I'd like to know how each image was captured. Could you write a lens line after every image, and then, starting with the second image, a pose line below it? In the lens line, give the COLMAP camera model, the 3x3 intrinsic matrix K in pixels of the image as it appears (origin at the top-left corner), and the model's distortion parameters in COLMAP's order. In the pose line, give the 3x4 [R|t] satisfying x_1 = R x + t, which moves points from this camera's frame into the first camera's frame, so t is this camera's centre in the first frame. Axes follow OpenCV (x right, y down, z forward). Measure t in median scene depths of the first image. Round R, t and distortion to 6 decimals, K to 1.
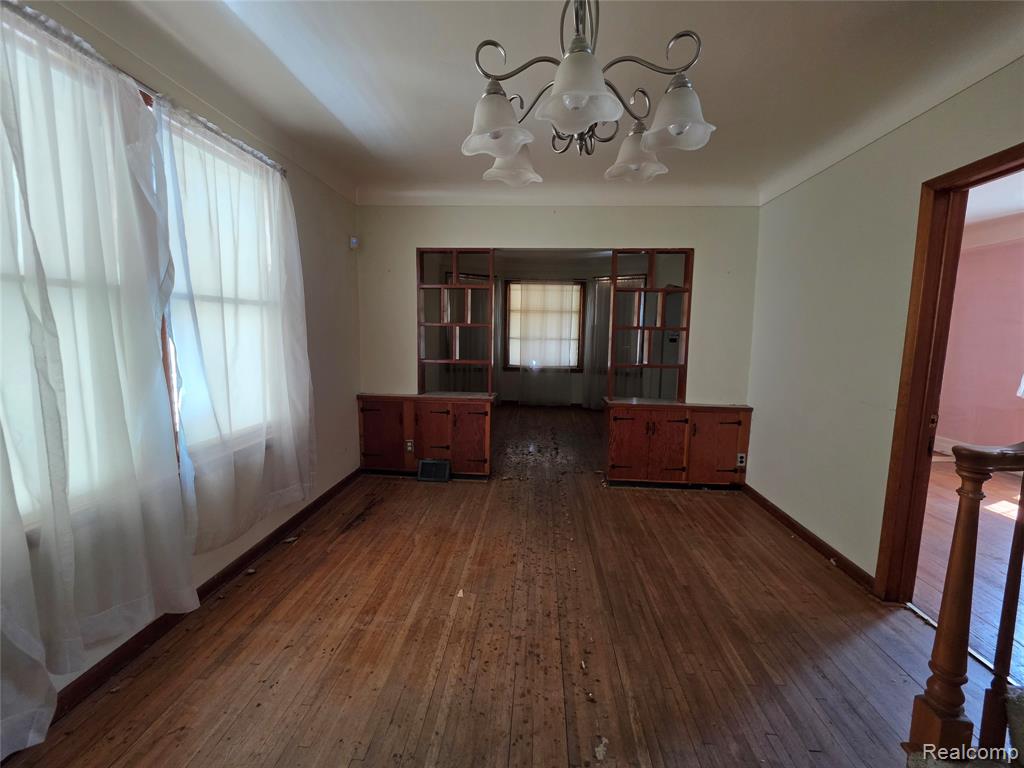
lens RADIAL K [[411.2, 0, 513.2], [0, 411.2, 378.2], [0, 0, 1]] dist [0.005242, -0.001317]
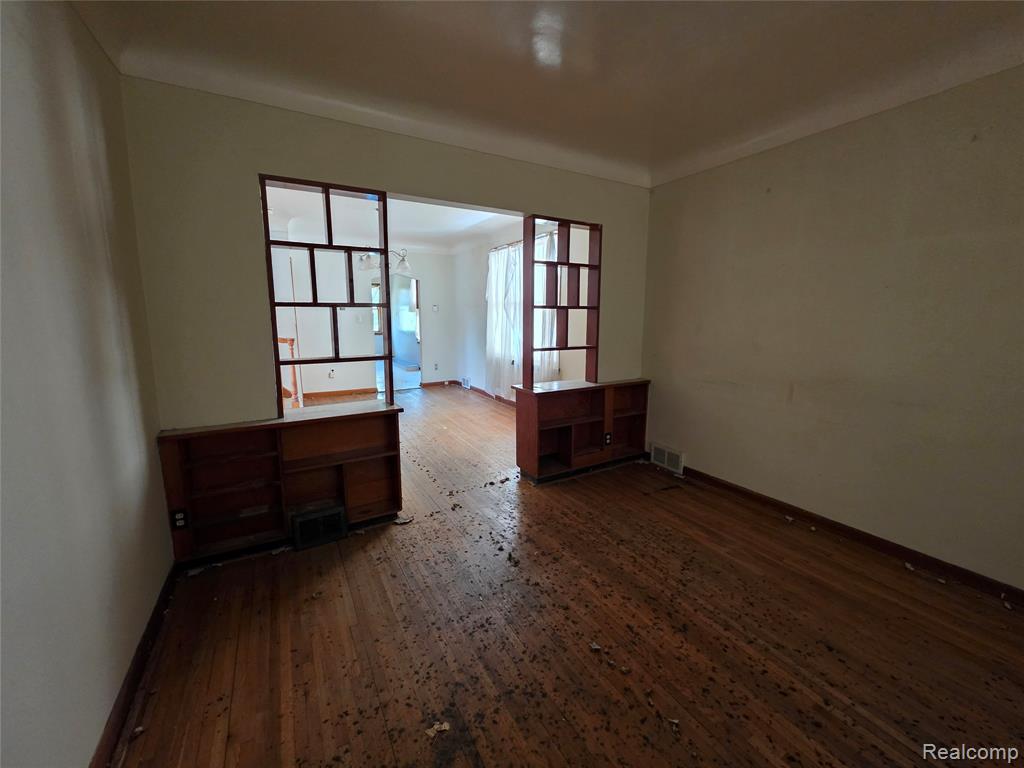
lens RADIAL K [[411.2, 0, 514.9], [0, 411.2, 377.5], [0, 0, 1]] dist [0.005242, -0.001317]
pose [[-0.834922, 0.066955, -0.546280, 0.644455], [-0.077915, 0.968196, 0.237752, -0.269931], [0.544825, 0.241068, -0.803151, 2.448879]]
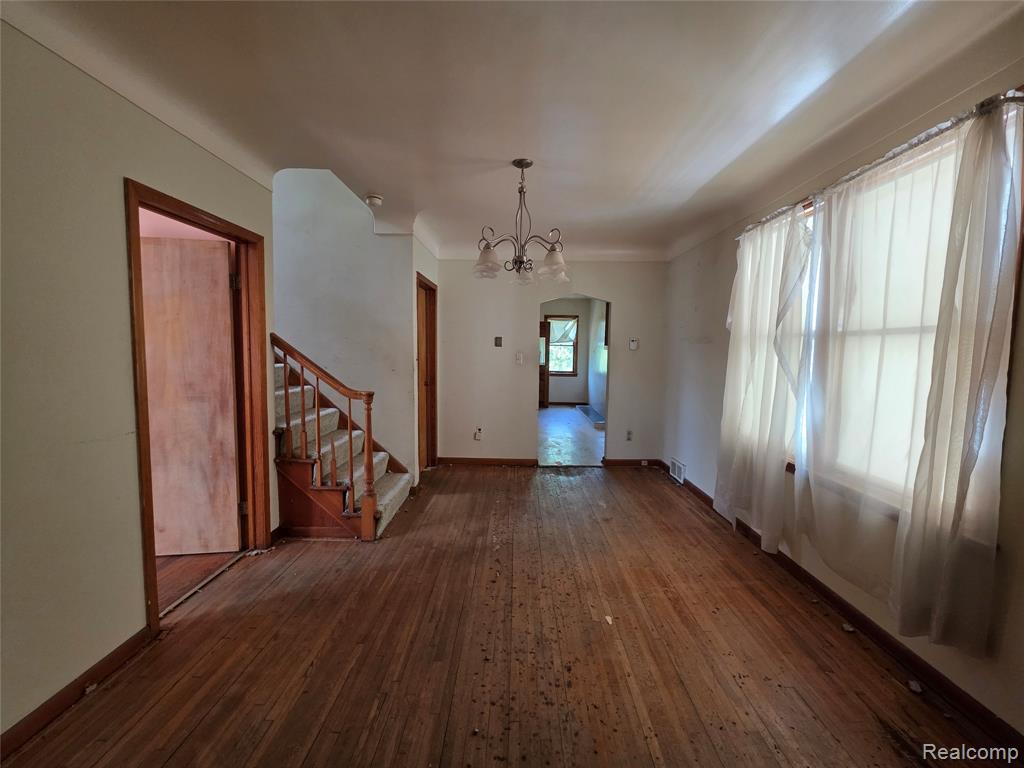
lens RADIAL K [[411.2, 0, 517.3], [0, 411.2, 379.0], [0, 0, 1]] dist [0.005242, -0.001317]
pose [[-0.997244, -0.027445, -0.068928, 0.144201], [-0.039821, 0.981901, 0.185159, -0.180669], [0.062599, 0.187394, -0.980288, 1.510130]]
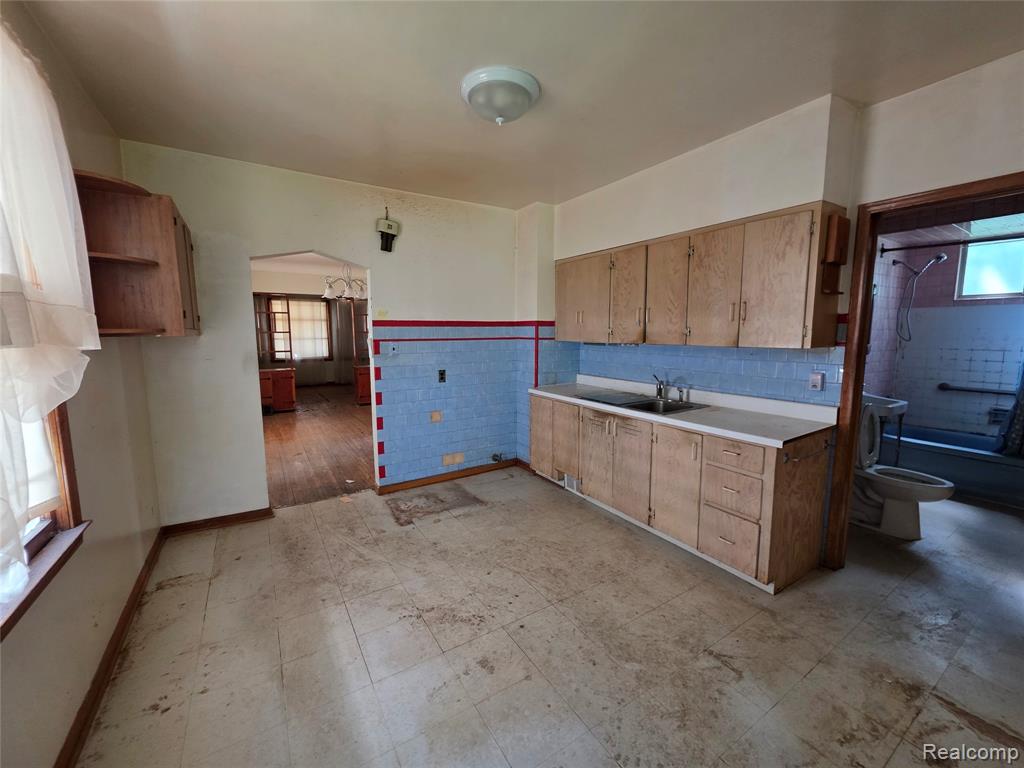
lens RADIAL K [[411.2, 0, 516.3], [0, 411.2, 384.2], [0, 0, 1]] dist [0.005242, -0.001317]
pose [[0.805886, -0.096469, 0.584159, -0.495690], [0.085059, 0.995266, 0.047015, 0.163076], [-0.585929, 0.011800, 0.810277, -1.695294]]
